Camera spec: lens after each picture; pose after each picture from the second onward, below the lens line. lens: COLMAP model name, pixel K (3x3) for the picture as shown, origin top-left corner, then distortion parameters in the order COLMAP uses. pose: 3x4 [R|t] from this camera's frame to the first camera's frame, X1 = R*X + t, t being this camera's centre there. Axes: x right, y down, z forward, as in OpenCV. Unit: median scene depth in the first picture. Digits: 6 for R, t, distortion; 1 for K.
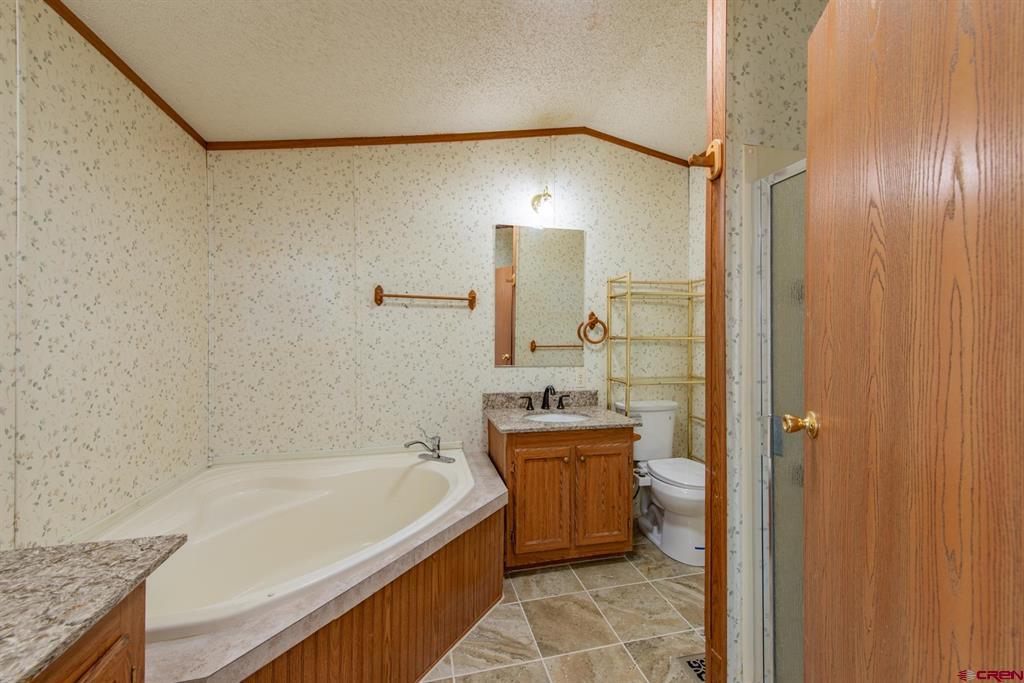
lens RADIAL K [[400.8, 0, 512.0], [0, 400.8, 341.5], [0, 0, 1]] dist [0.011887, -0.004259]
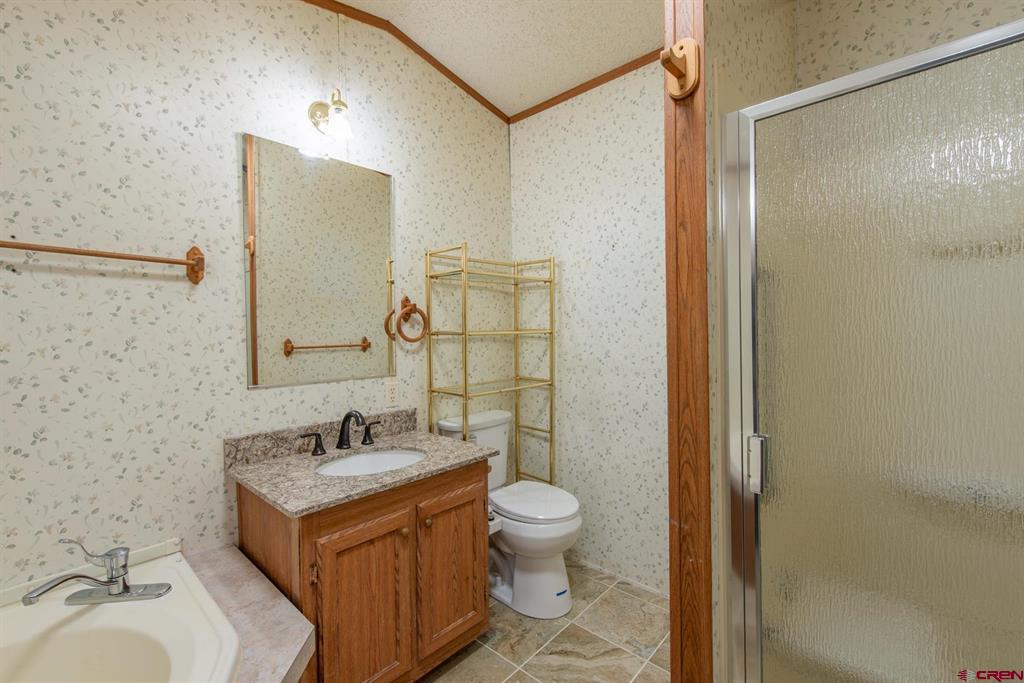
lens RADIAL K [[439.7, 0, 512.0], [0, 439.7, 341.5], [0, 0, 1]] dist [0.004244, -0.000861]
pose [[0.824923, -0.026356, 0.564630, -0.091989], [0.020118, 0.999648, 0.017269, -0.006075], [-0.564887, -0.002886, 0.825163, 0.308827]]
